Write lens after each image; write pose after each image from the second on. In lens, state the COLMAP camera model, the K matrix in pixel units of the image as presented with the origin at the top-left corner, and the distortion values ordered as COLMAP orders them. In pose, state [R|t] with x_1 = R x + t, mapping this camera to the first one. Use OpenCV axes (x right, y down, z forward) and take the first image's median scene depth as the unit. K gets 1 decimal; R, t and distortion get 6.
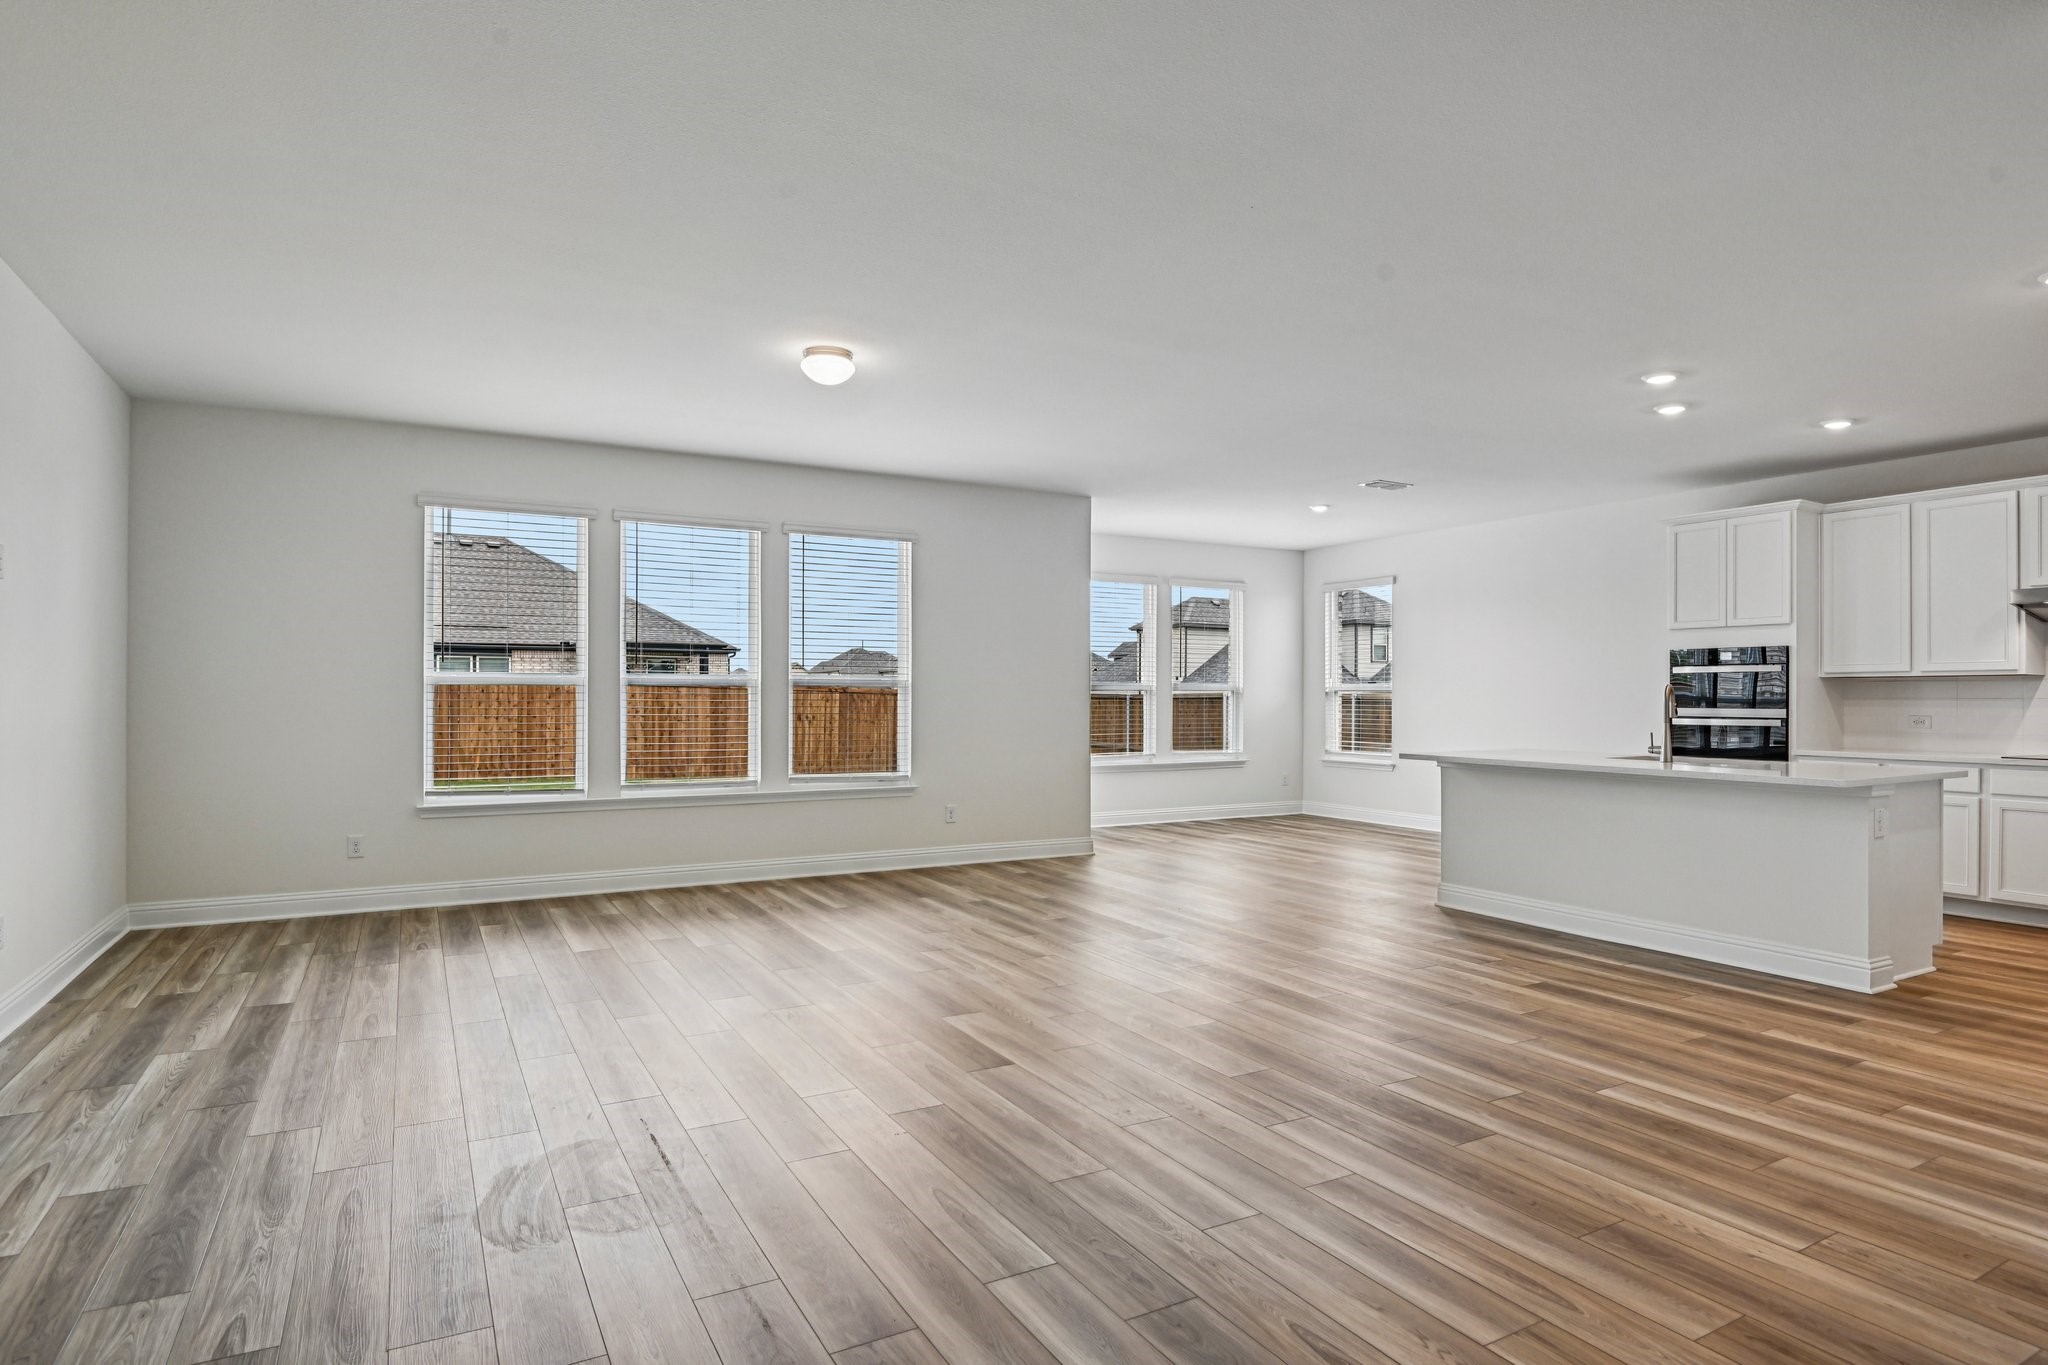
lens RADIAL K [[1127.4, 0, 997.7], [0, 1127.4, 693.8], [0, 0, 1]] dist [-0.028927, -0.001041]
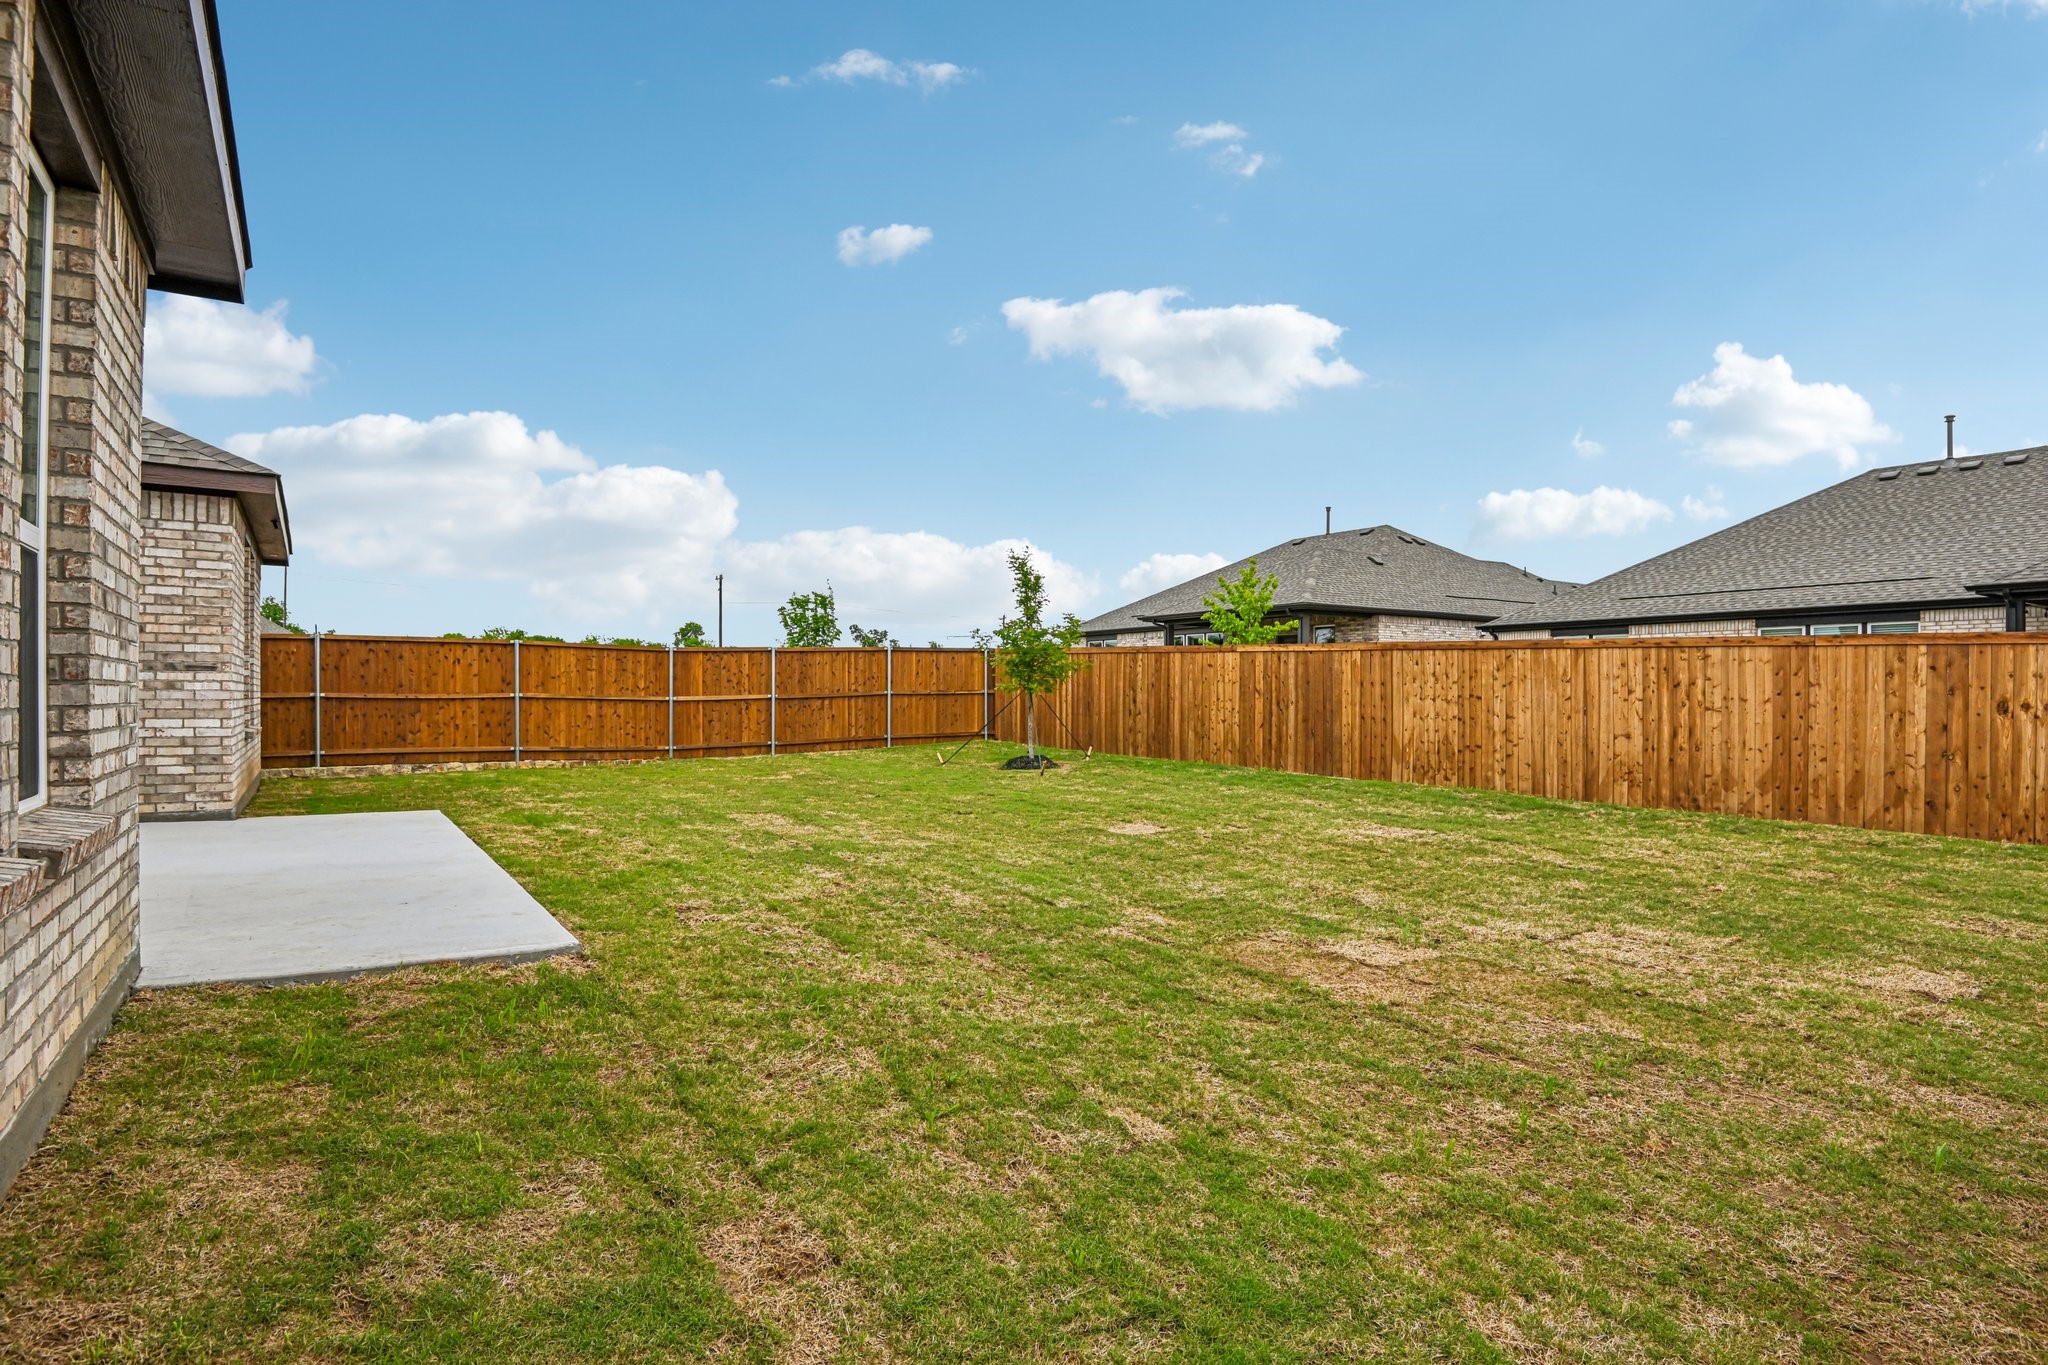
lens RADIAL K [[1079.7, 0, 1027.0], [0, 1079.7, 693.5], [0, 0, 1]] dist [-0.010666, -0.010802]
pose [[0.118248, 0.000772, -0.992984, 0.639782], [0.000229, 1.000000, 0.000805, 0.050906], [0.992984, -0.000322, 0.118247, 1.904542]]
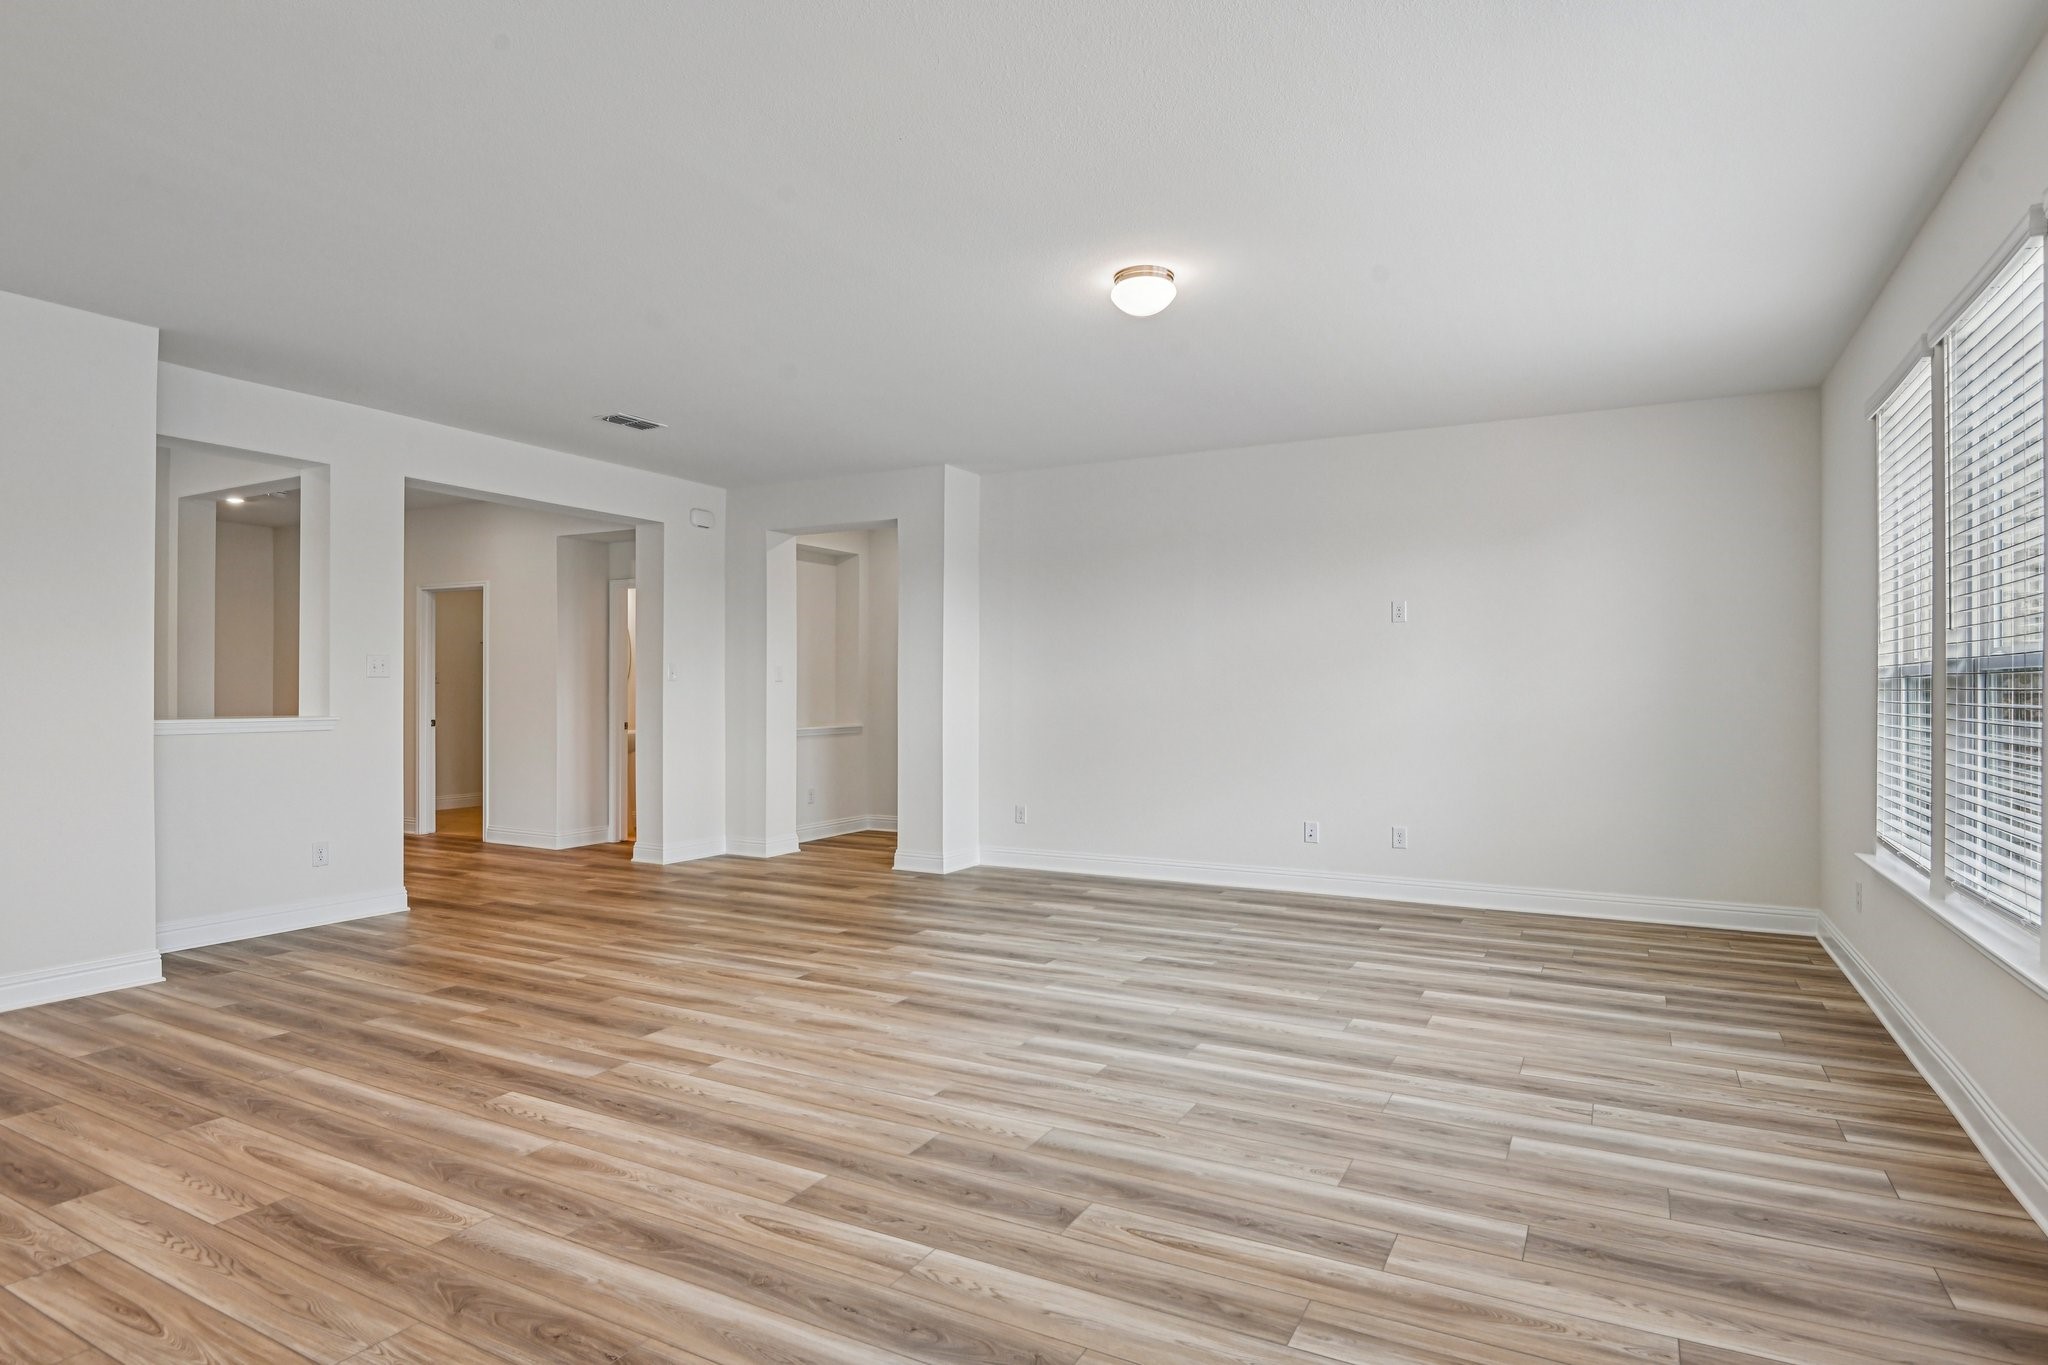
lens RADIAL K [[1079.7, 0, 1027.0], [0, 1079.7, 693.5], [0, 0, 1]] dist [-0.010666, -0.010802]
pose [[-0.832596, -0.001480, -0.553878, 0.271352], [-0.003306, 0.999992, 0.002298, 0.000401], [0.553870, 0.003745, -0.832595, 1.232055]]
